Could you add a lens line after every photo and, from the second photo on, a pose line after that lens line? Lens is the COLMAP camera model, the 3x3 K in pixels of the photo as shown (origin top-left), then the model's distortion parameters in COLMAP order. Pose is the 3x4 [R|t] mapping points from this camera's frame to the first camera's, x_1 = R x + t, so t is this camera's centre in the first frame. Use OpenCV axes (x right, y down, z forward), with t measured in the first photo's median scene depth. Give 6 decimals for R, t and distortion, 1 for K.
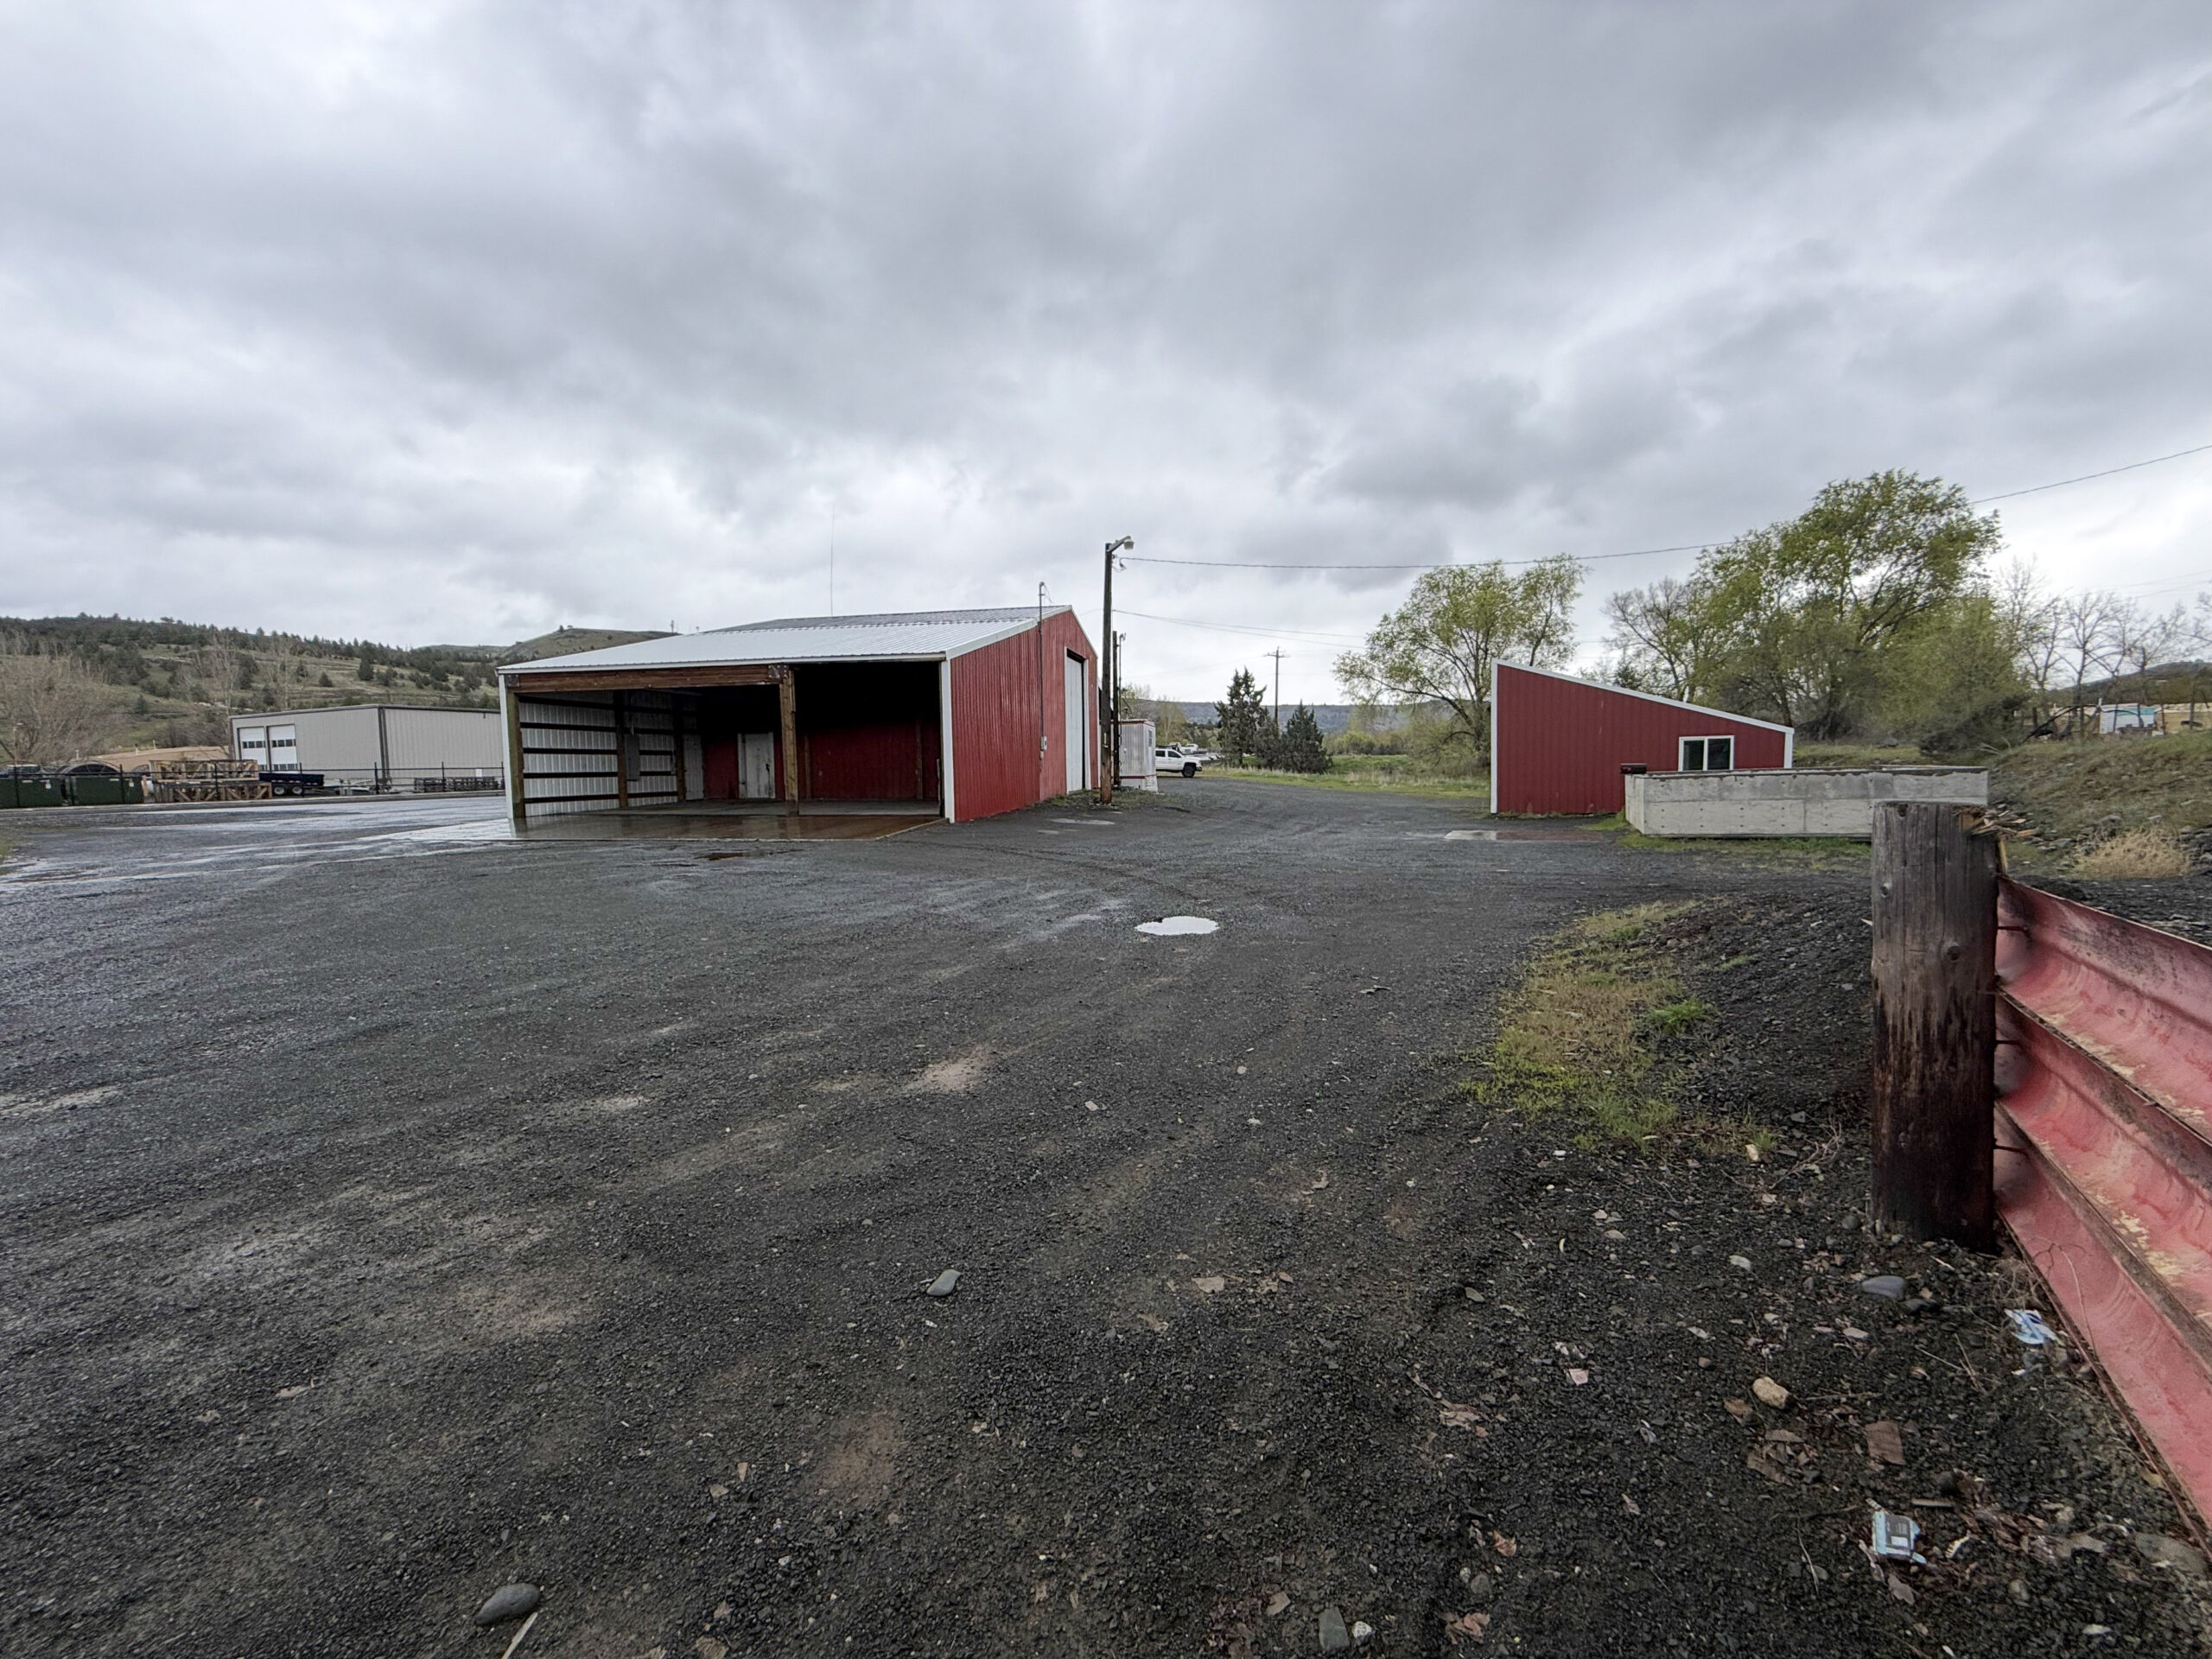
lens RADIAL K [[876.9, 0, 1103.3], [0, 876.9, 826.4], [0, 0, 1]] dist [-0.002672, 0.000491]
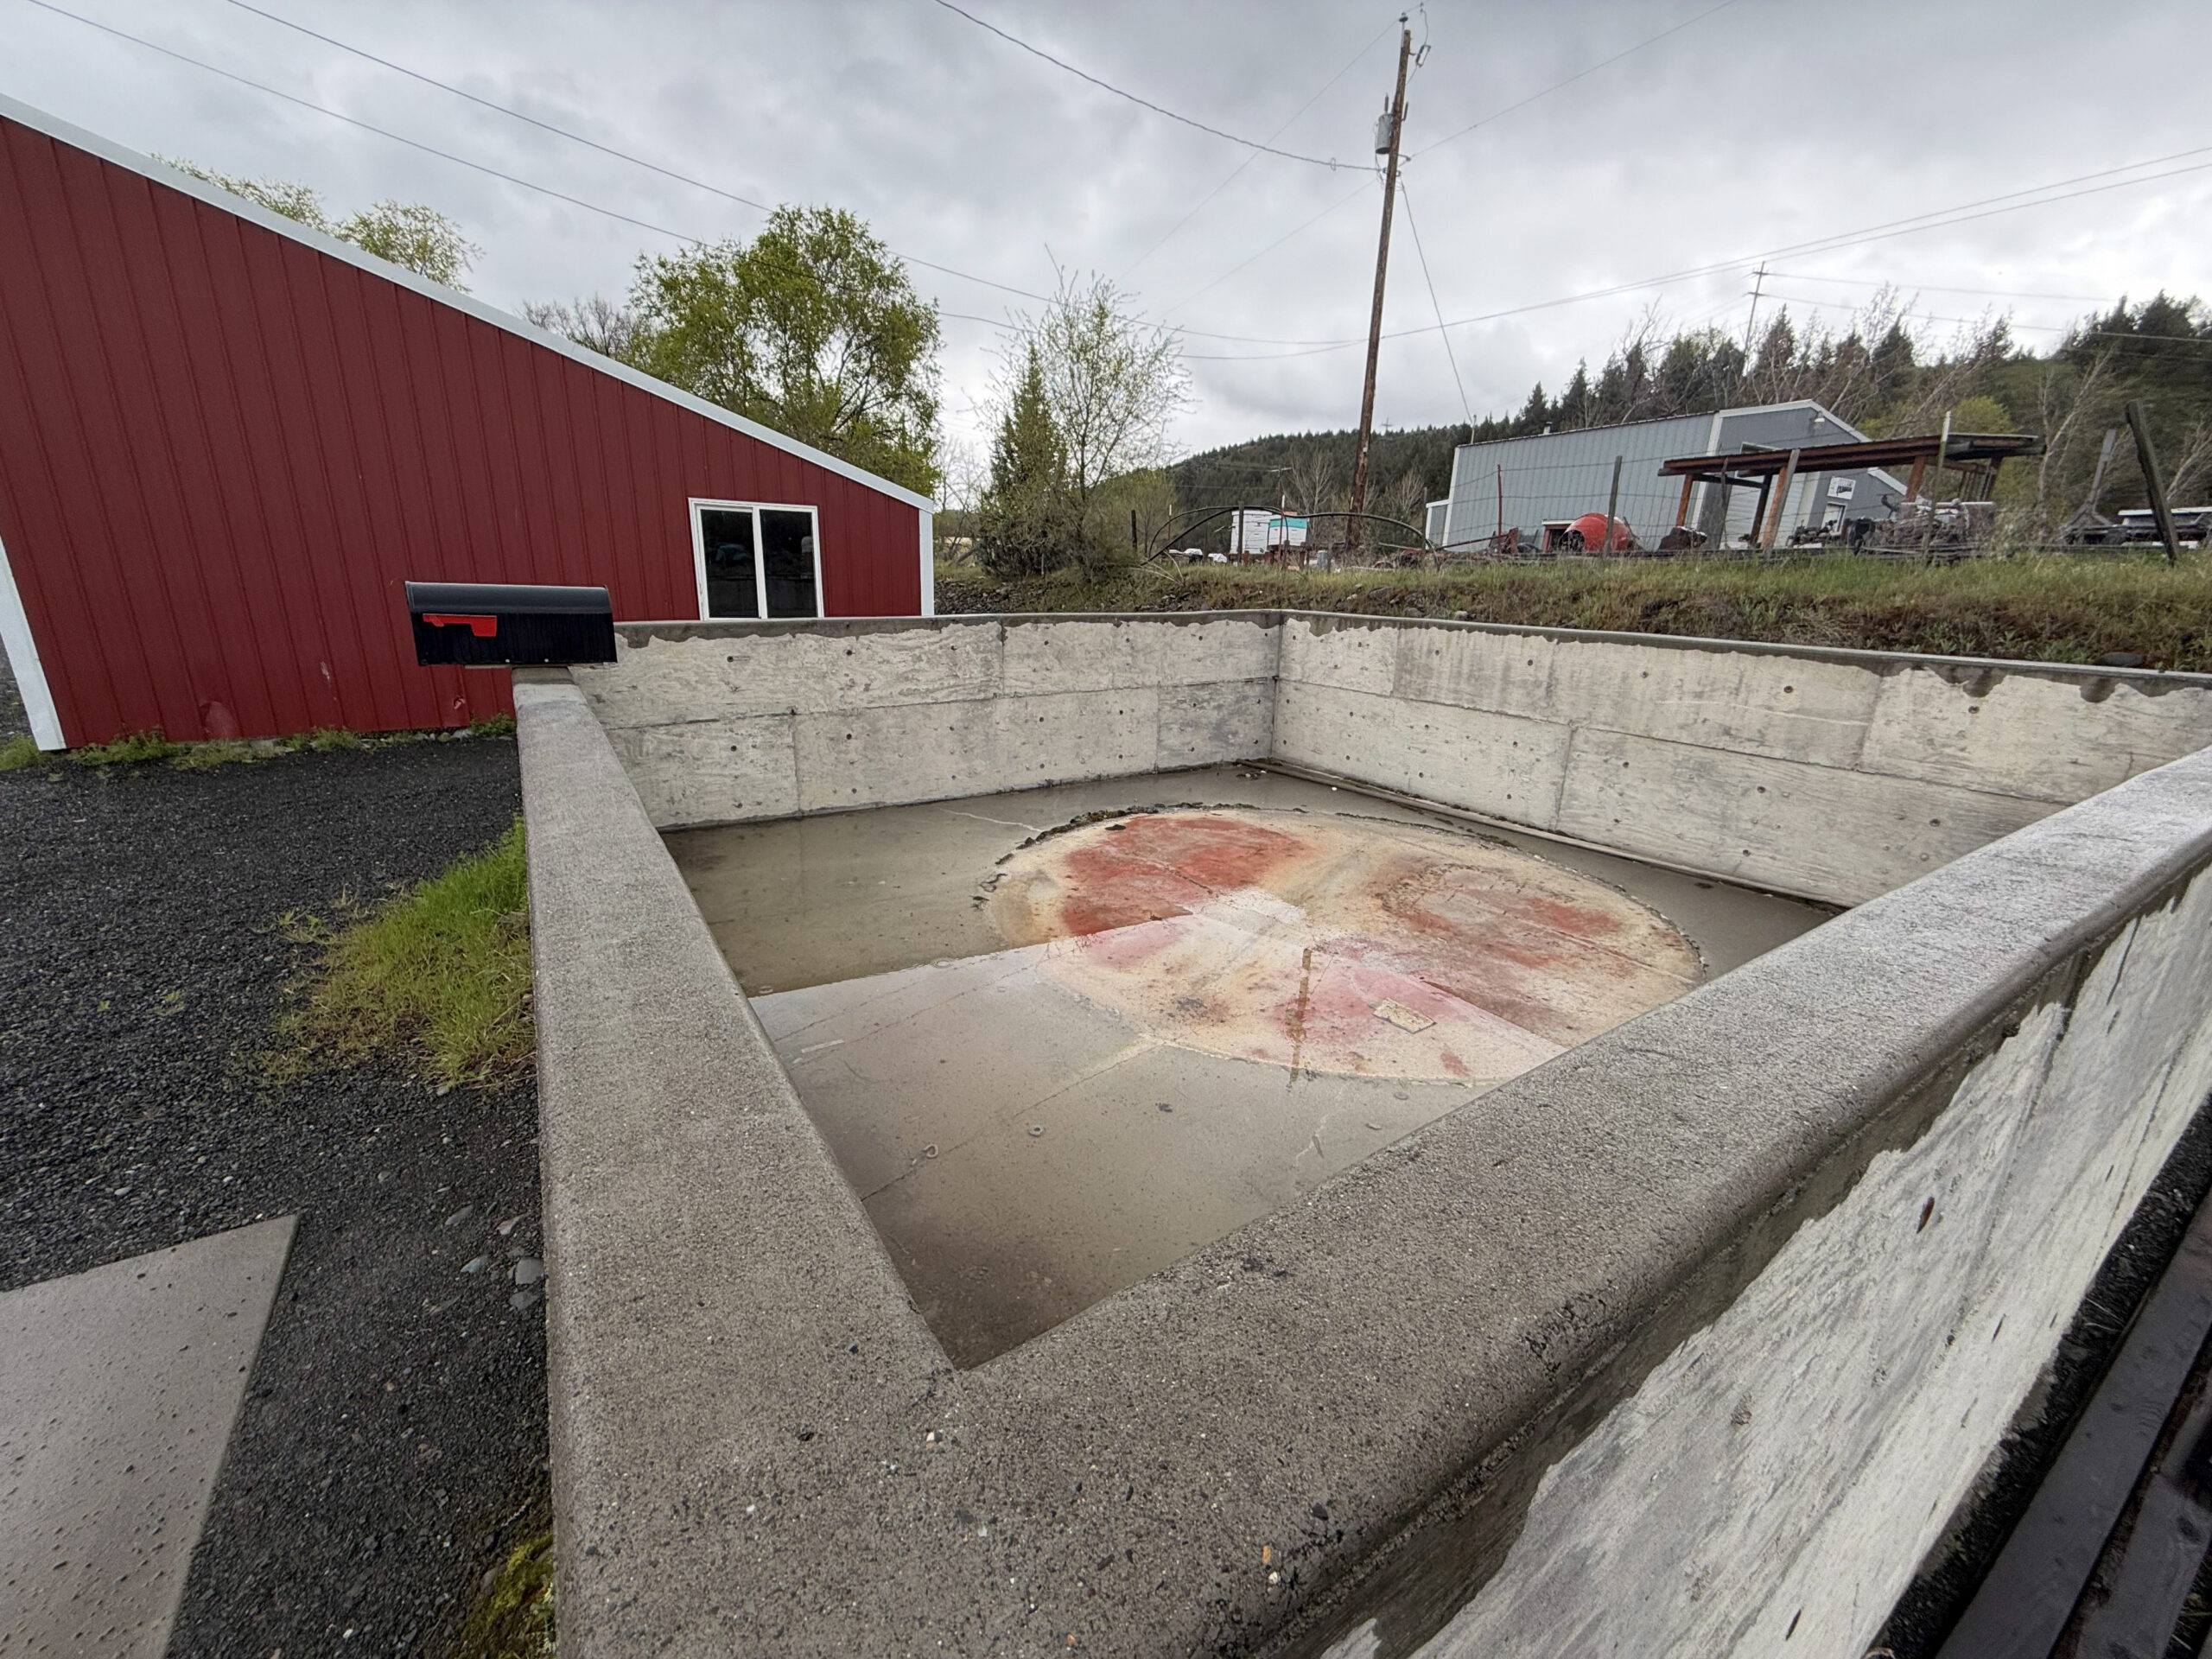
lens RADIAL K [[876.9, 0, 1106.8], [0, 876.9, 831.1], [0, 0, 1]] dist [-0.002672, 0.000491]
pose [[0.494189, -0.210911, 0.843382, 0.485112], [0.018092, 0.972410, 0.232577, -0.059018], [-0.869166, -0.099678, 0.484370, 0.782104]]
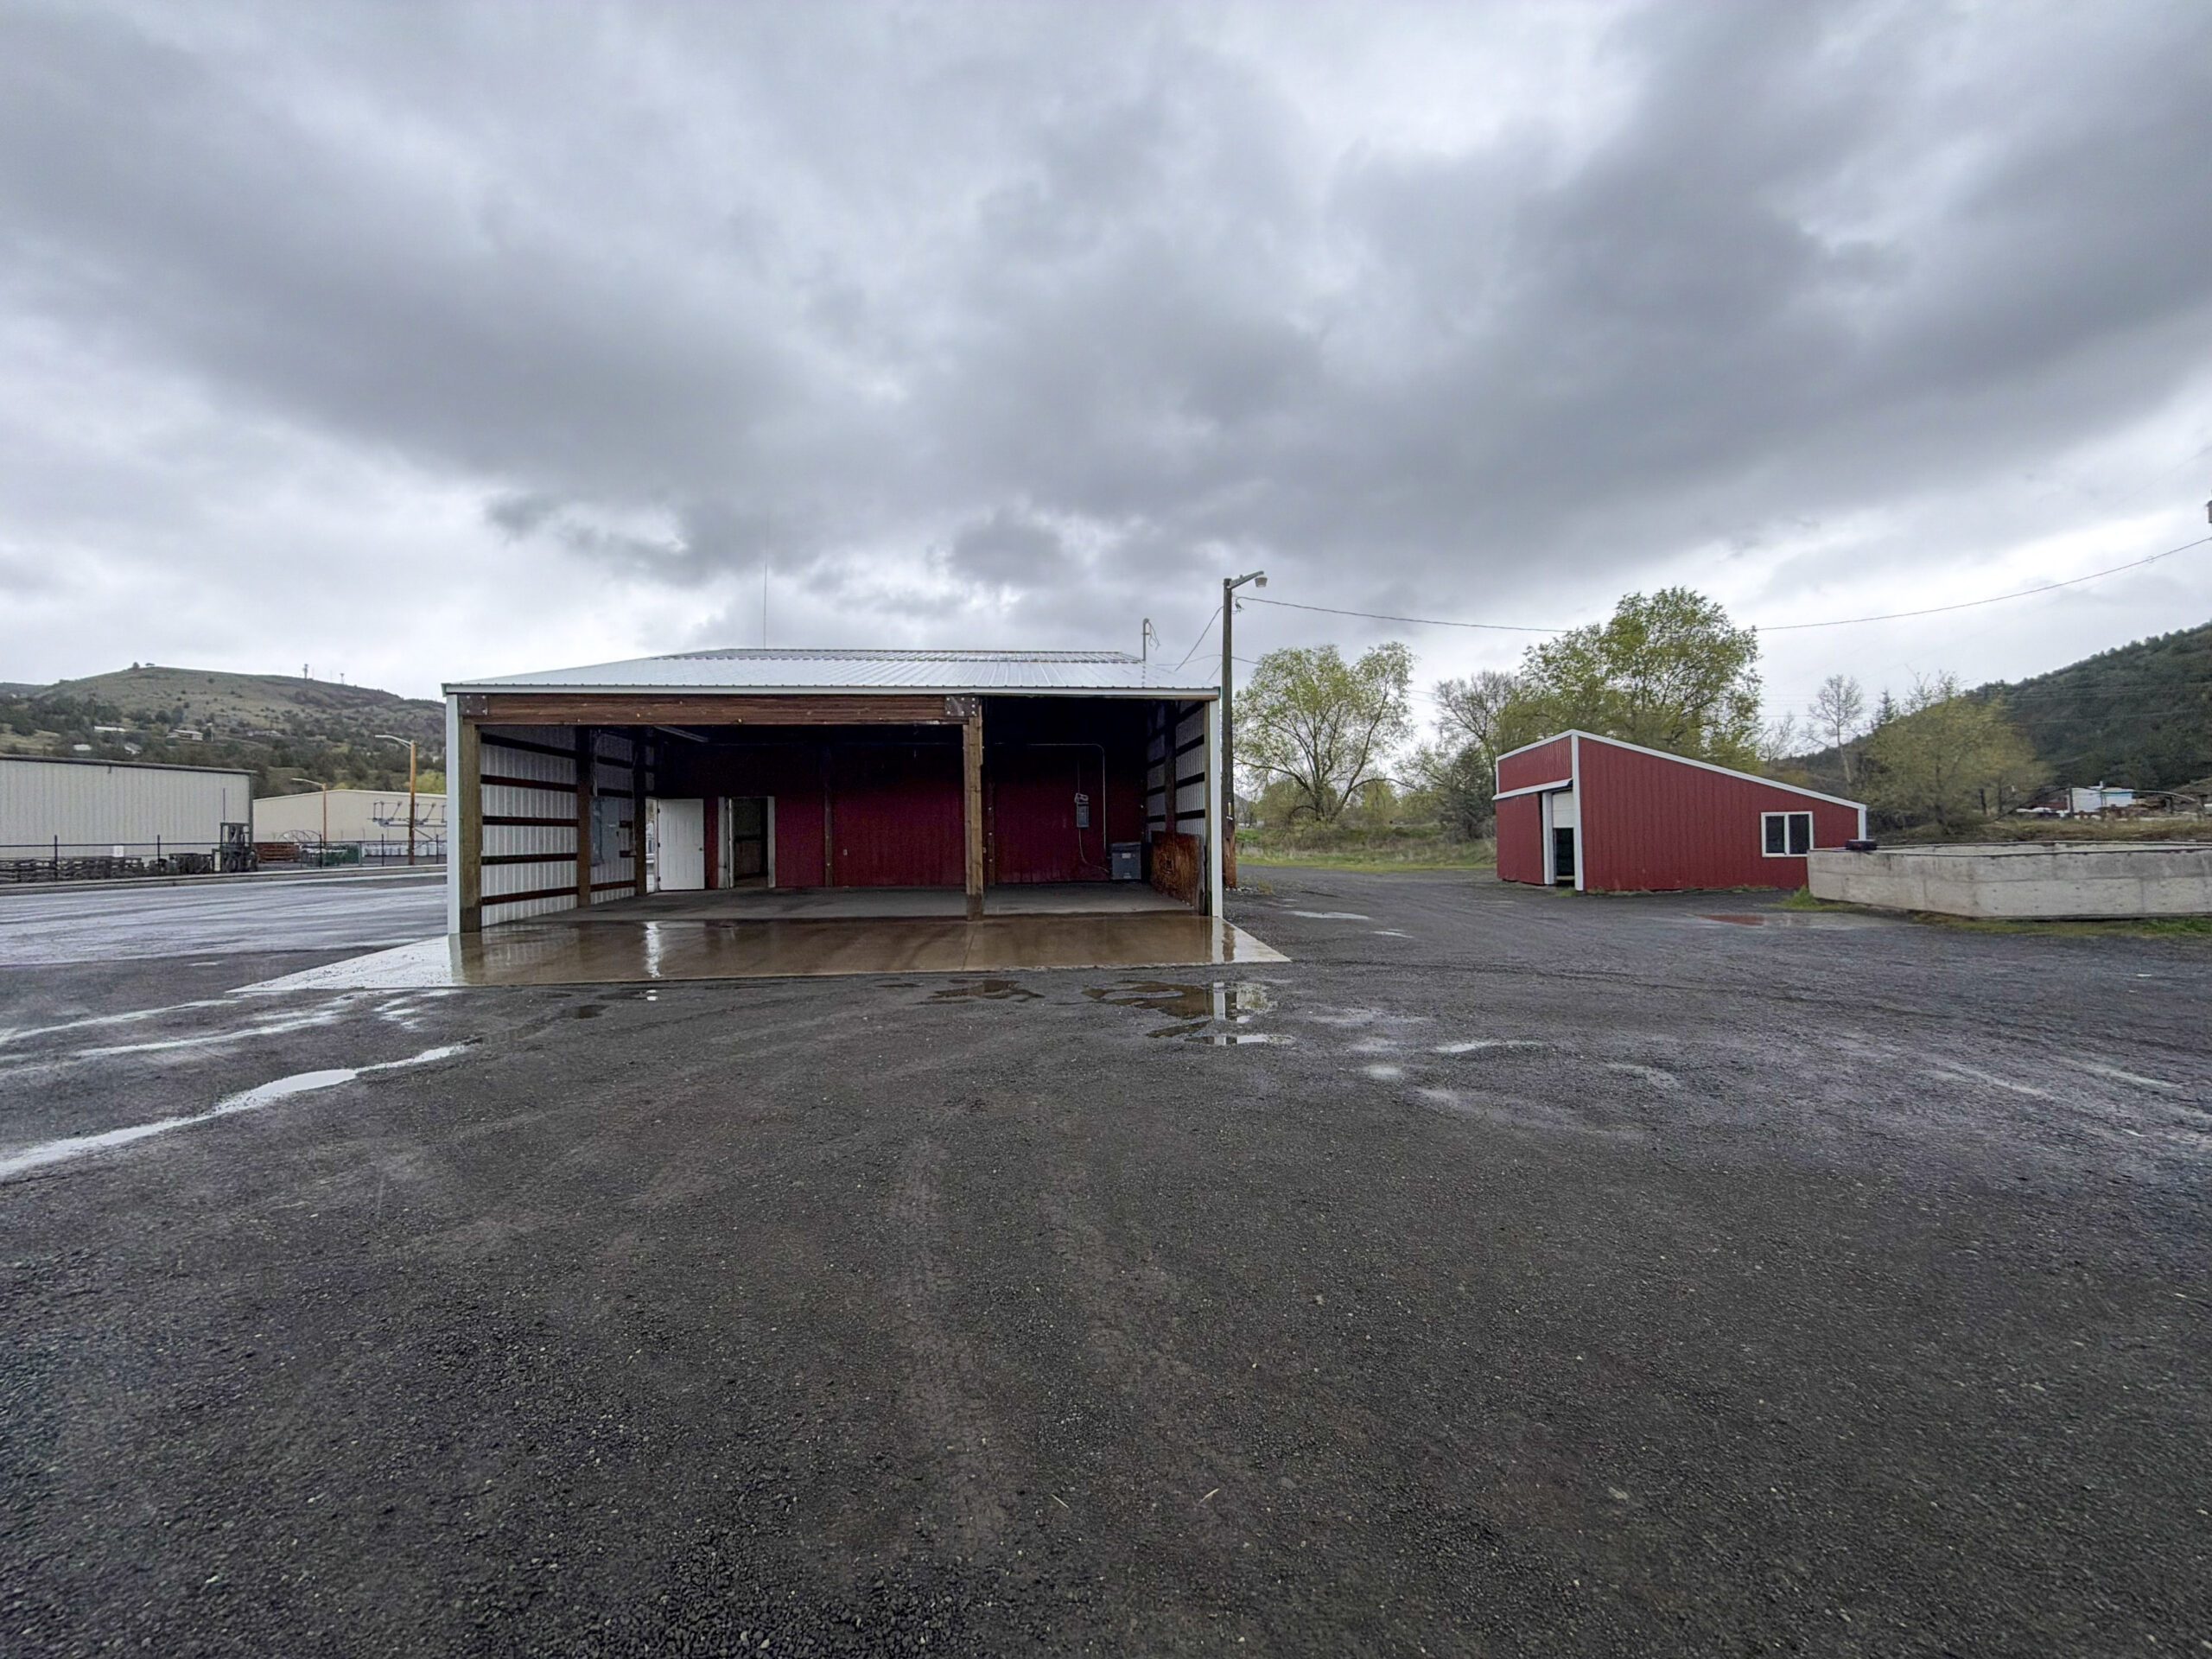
lens RADIAL K [[876.9, 0, 1100.2], [0, 876.9, 825.6], [0, 0, 1]] dist [-0.002672, 0.000491]
pose [[0.958798, 0.003464, 0.284068, -0.419213], [0.020098, 0.996593, -0.079987, -0.025046], [-0.283378, 0.082400, 0.955462, 0.296080]]
